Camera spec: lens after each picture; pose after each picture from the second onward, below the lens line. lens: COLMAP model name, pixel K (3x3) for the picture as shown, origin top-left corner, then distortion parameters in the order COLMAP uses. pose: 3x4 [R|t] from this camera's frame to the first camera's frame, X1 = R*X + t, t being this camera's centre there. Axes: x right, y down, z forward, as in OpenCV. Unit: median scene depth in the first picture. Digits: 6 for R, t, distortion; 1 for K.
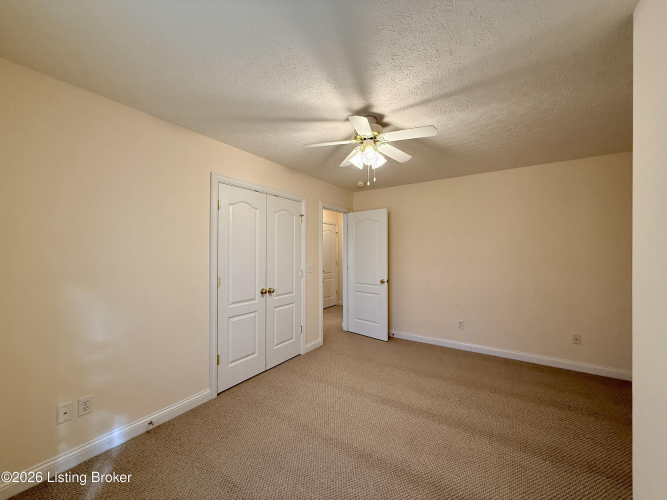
lens RADIAL K [[266.8, 0, 333.5], [0, 266.8, 250.0], [0, 0, 1]] dist [0.000811, 0.000022]
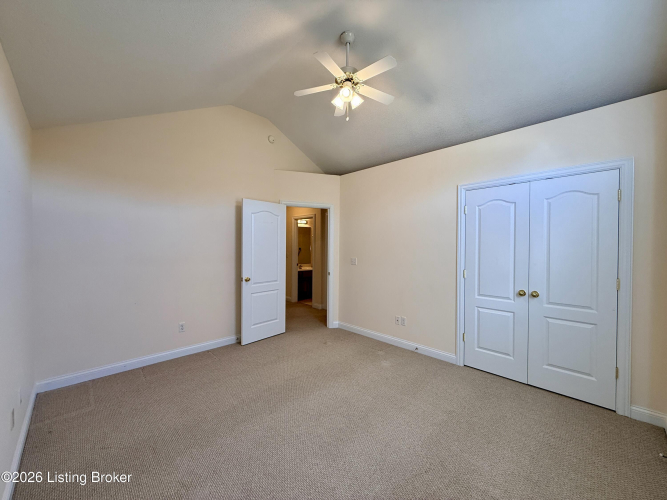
lens RADIAL K [[266.8, 0, 333.5], [0, 266.8, 250.0], [0, 0, 1]] dist [0.000811, 0.000022]
pose [[-0.186243, 0.008259, -0.982469, 0.754130], [-0.001152, 0.999962, 0.008624, 0.003654], [0.982503, 0.002738, -0.186227, 0.555379]]
